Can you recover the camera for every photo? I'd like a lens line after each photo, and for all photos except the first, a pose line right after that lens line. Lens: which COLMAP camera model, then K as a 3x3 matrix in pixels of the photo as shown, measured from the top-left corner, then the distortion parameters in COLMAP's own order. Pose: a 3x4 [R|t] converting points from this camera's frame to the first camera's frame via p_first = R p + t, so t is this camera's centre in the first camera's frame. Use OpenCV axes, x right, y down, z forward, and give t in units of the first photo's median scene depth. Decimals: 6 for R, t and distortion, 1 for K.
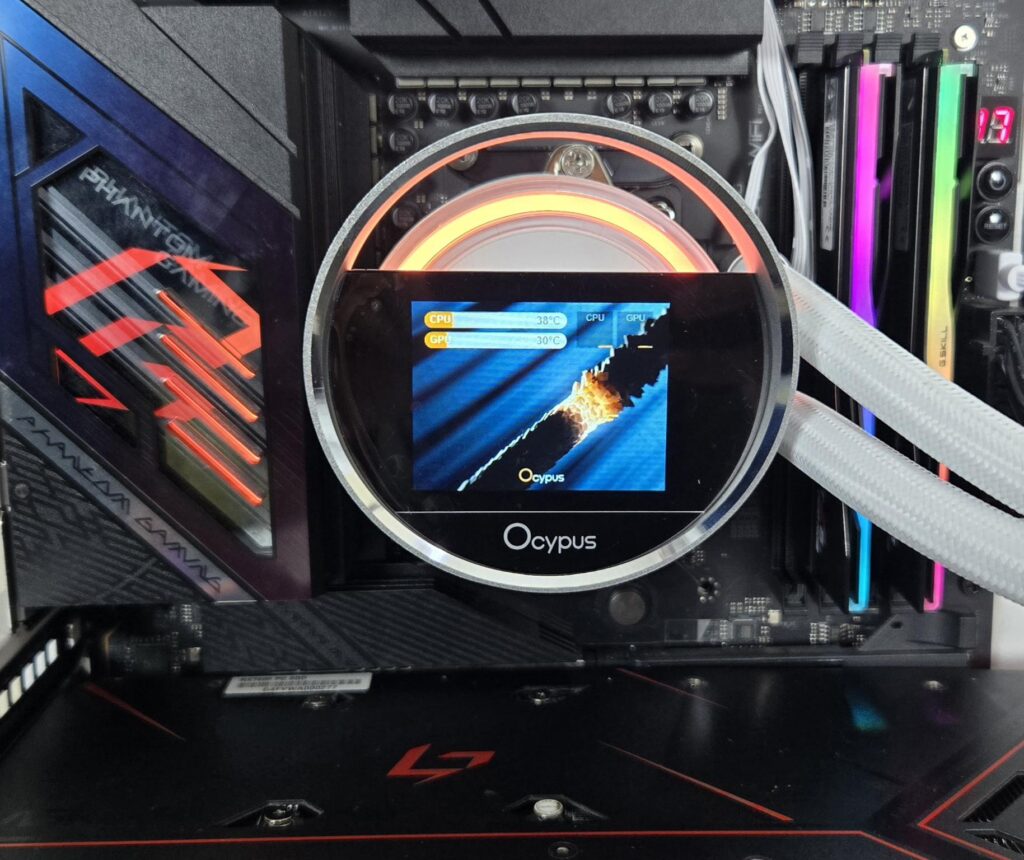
lens RADIAL K [[1247.1, 0, 555.3], [0, 1247.1, 384.8], [0, 0, 1]] dist [0.042198, 0.000000]
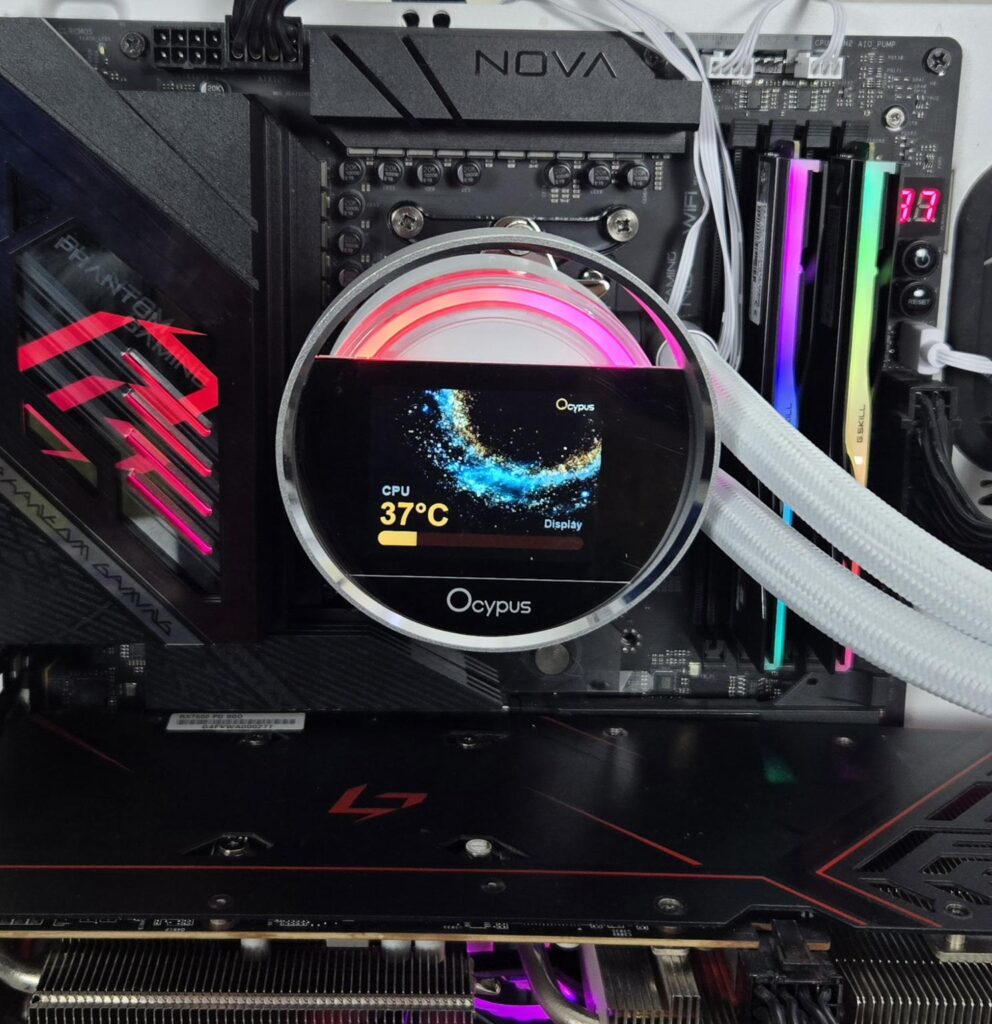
lens RADIAL K [[1469.0, 0, 454.2], [0, 1469.0, 384.6], [0, 0, 1]] dist [0.058316, 0.000000]
pose [[0.999564, 0.029531, 0.000840, -0.035389], [-0.029541, 0.999373, 0.019509, -0.078517], [-0.000264, -0.019525, 0.999809, -0.245244]]
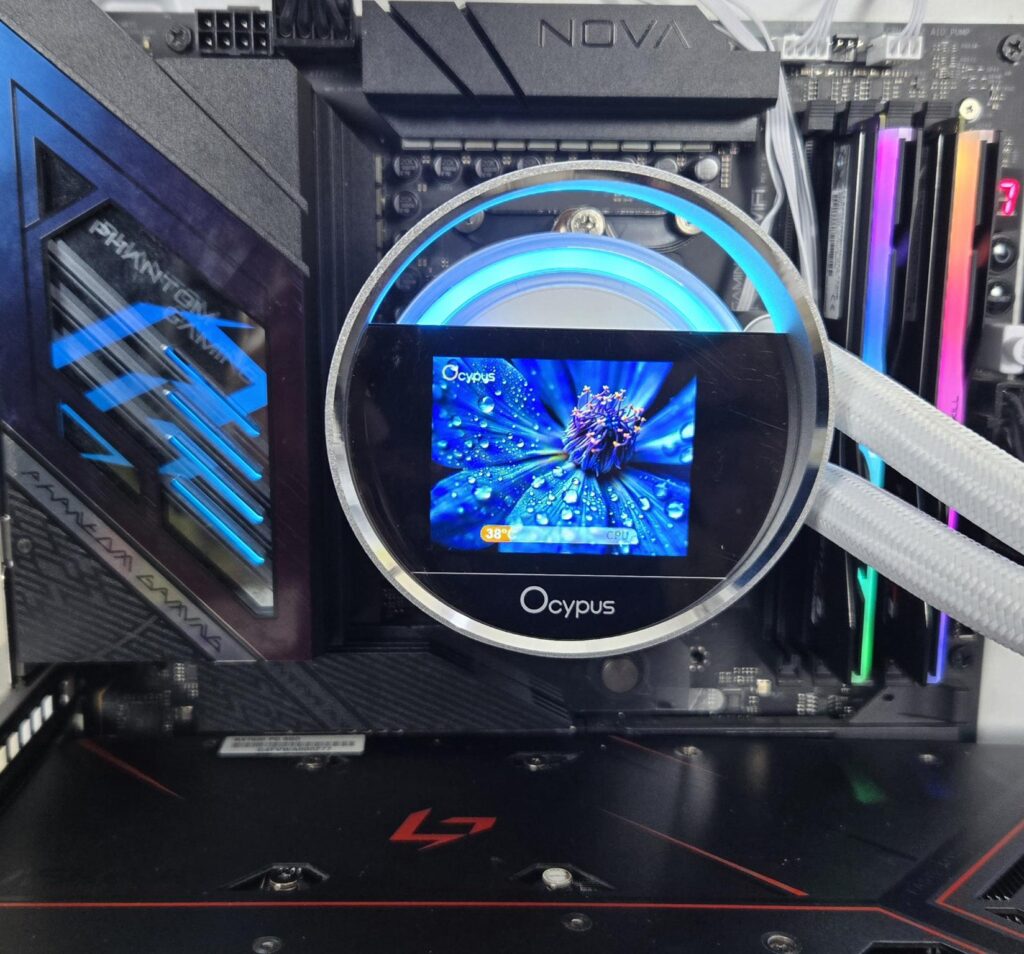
lens RADIAL K [[1169.6, 0, 481.8], [0, 1169.6, 465.2], [0, 0, 1]] dist [0.033376, 0.000000]
pose [[0.999836, 0.017535, -0.004494, -0.058782], [-0.017536, 0.999846, -0.000219, 0.014413], [0.004490, 0.000298, 0.999990, 0.069901]]
